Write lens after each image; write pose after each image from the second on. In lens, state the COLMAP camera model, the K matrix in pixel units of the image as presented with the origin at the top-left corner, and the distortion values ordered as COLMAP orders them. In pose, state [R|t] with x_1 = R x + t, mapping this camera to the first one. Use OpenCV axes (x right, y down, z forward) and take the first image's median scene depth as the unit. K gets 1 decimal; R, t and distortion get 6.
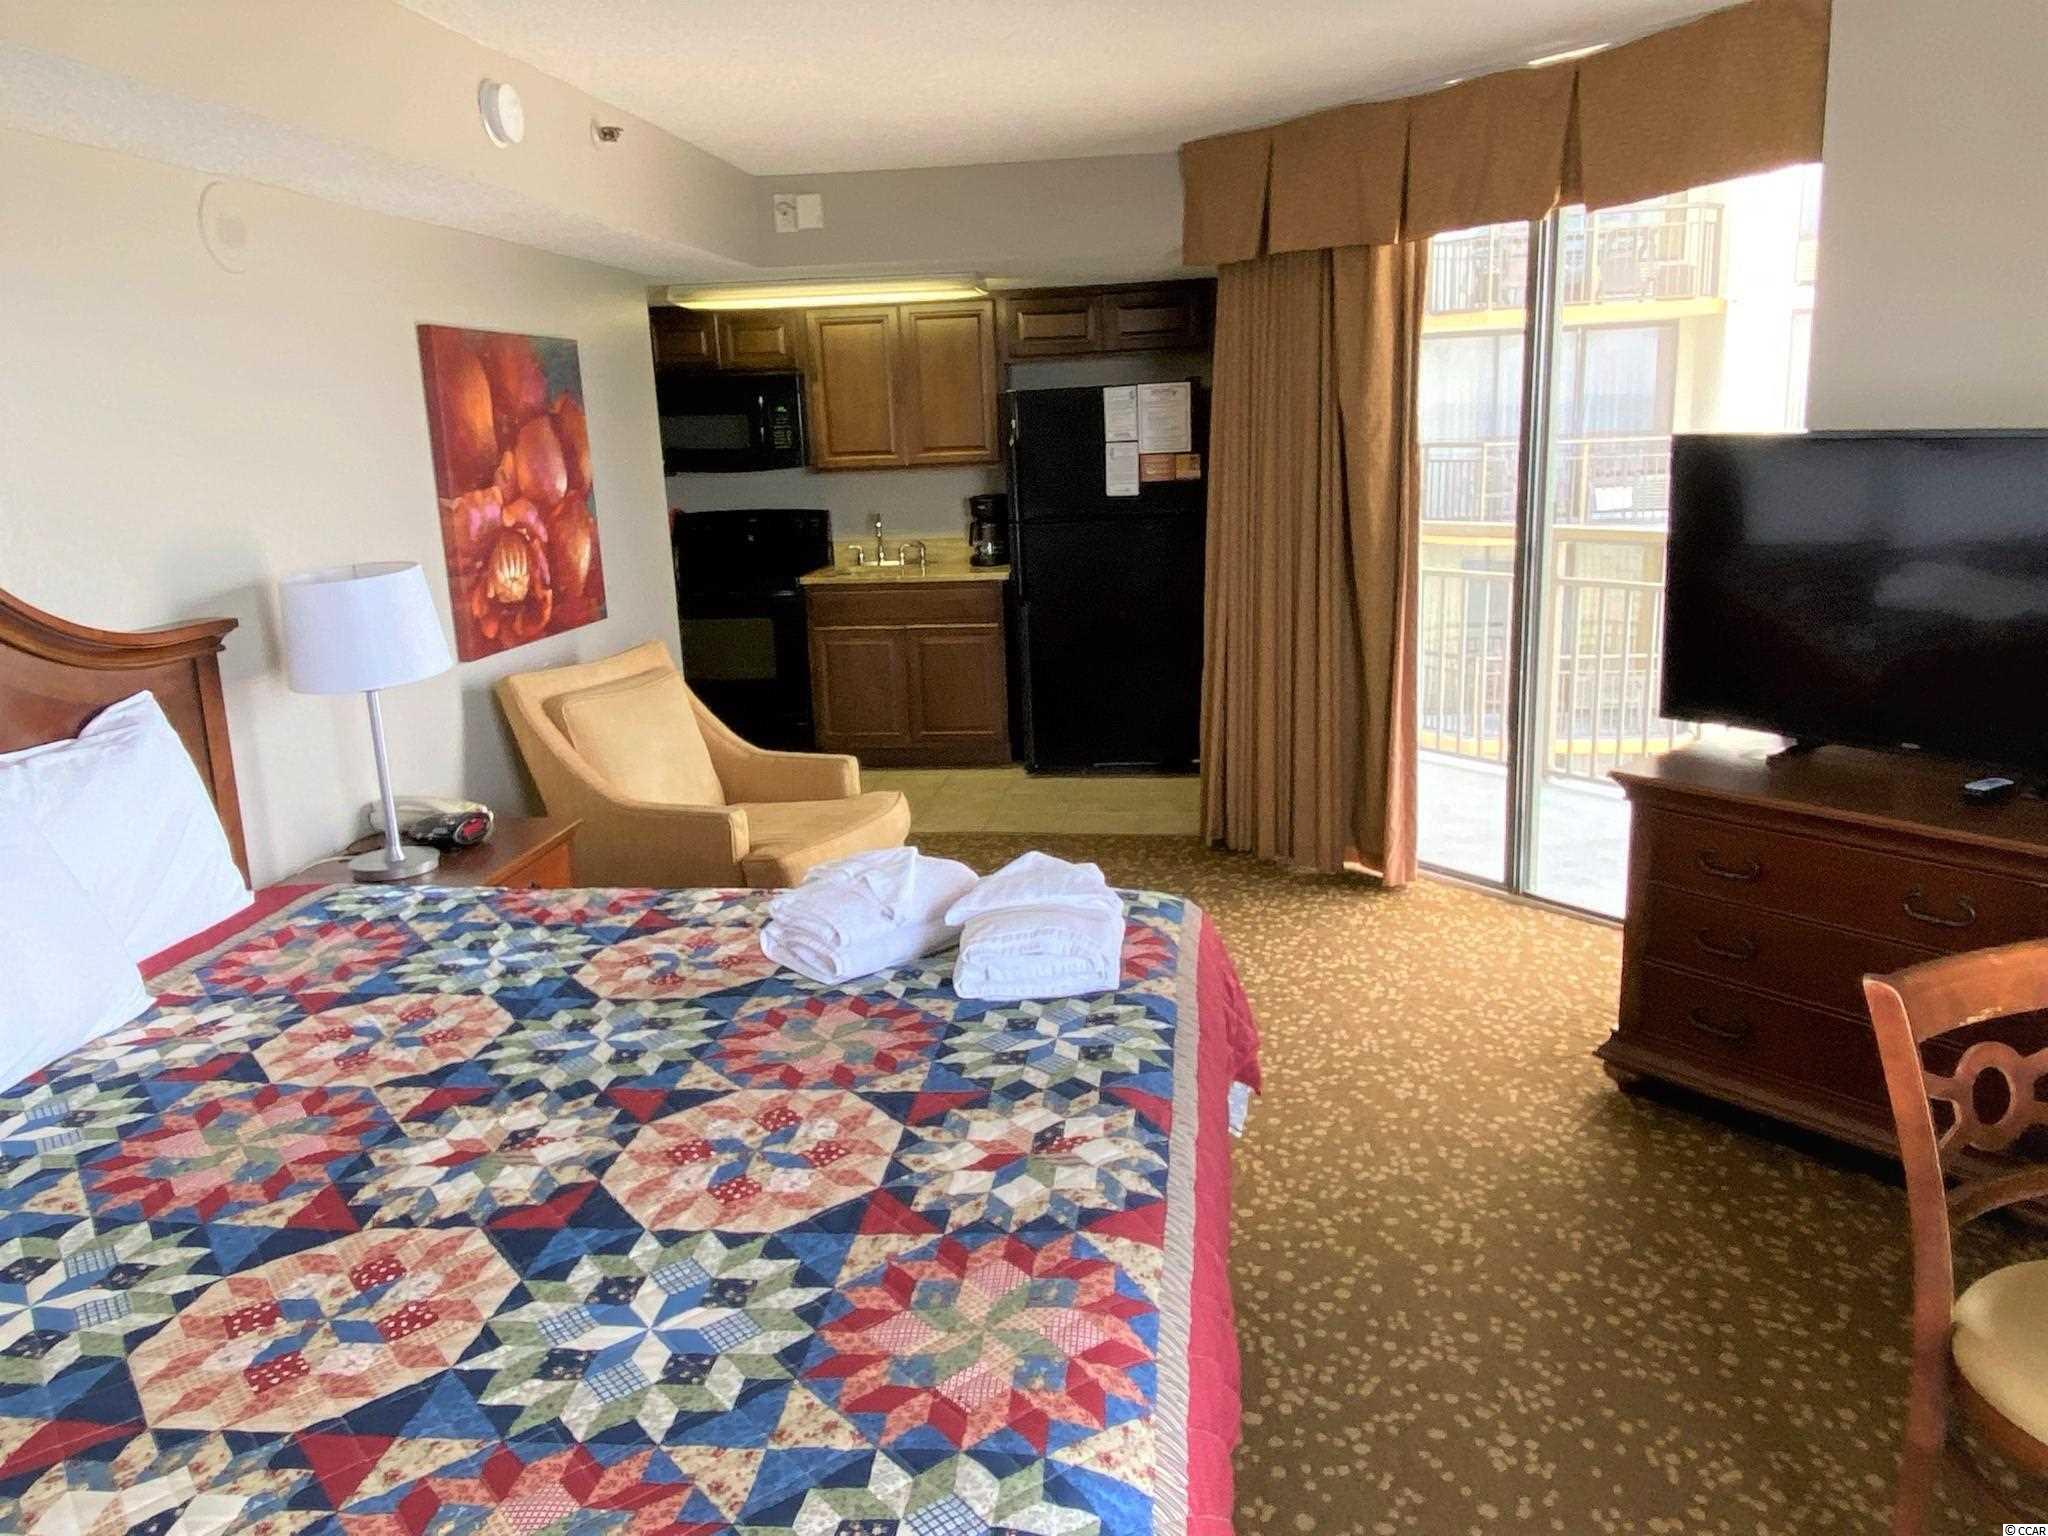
lens RADIAL K [[1491.7, 0, 1043.1], [0, 1491.7, 751.4], [0, 0, 1]] dist [0.021493, -0.049966]
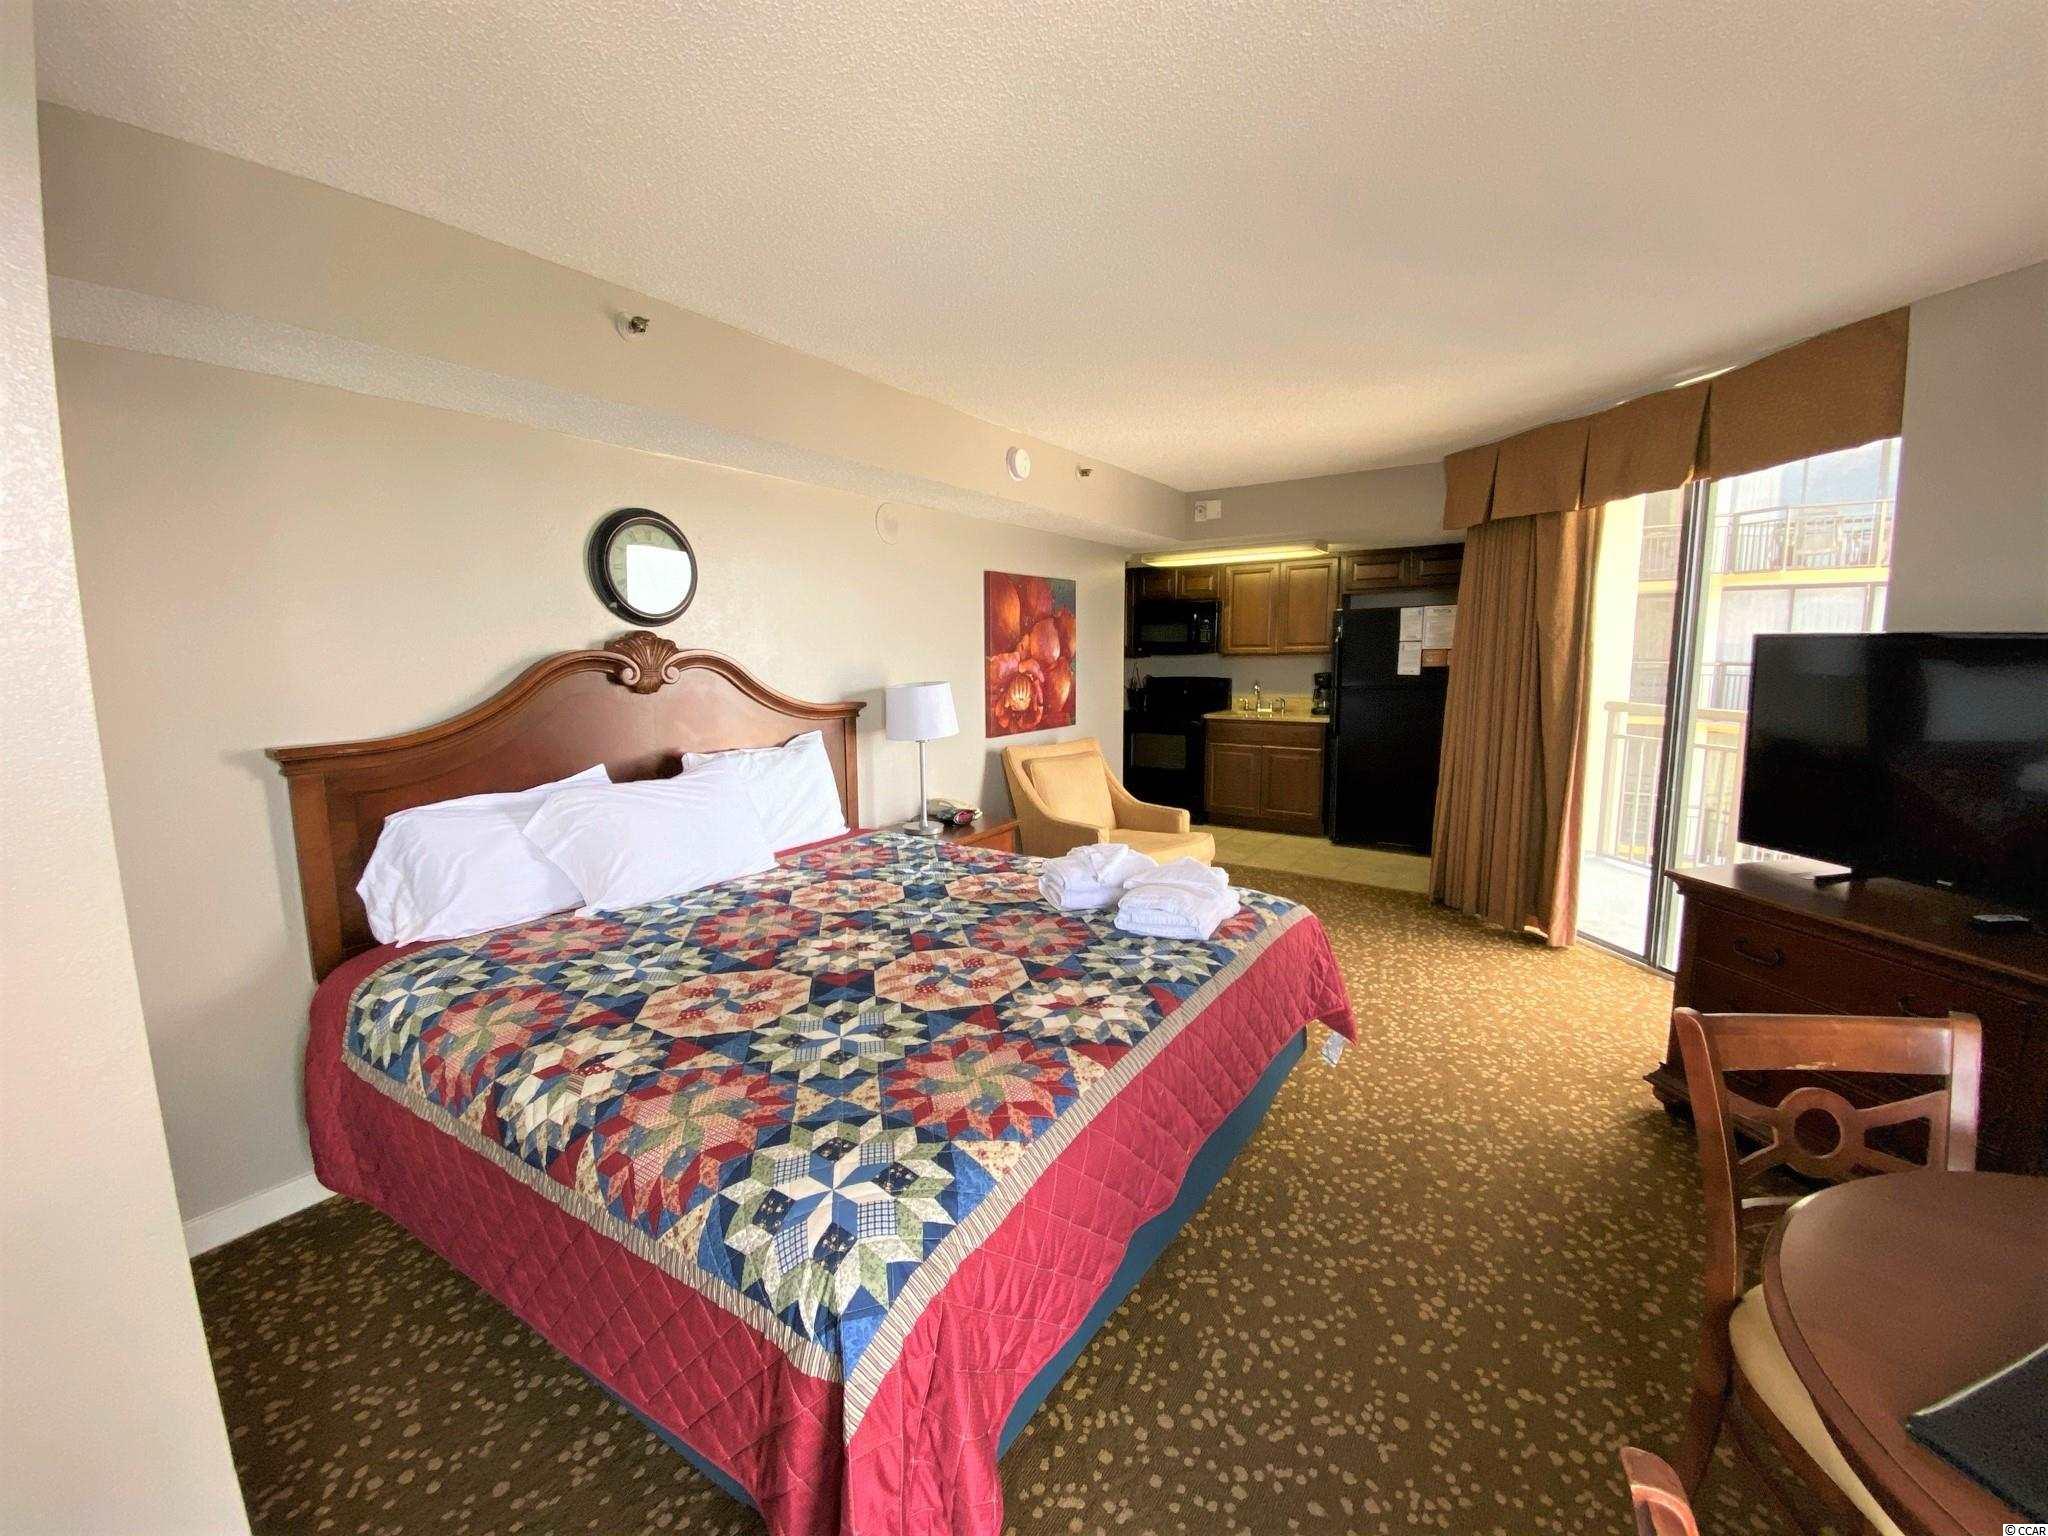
lens RADIAL K [[839.8, 0, 1017.9], [0, 839.8, 760.7], [0, 0, 1]] dist [0.015218, -0.011827]
pose [[0.886889, 0.089091, -0.453311, 0.208697], [-0.122623, 0.991430, -0.045058, 0.021725], [0.445412, 0.095548, 0.890213, 0.036721]]
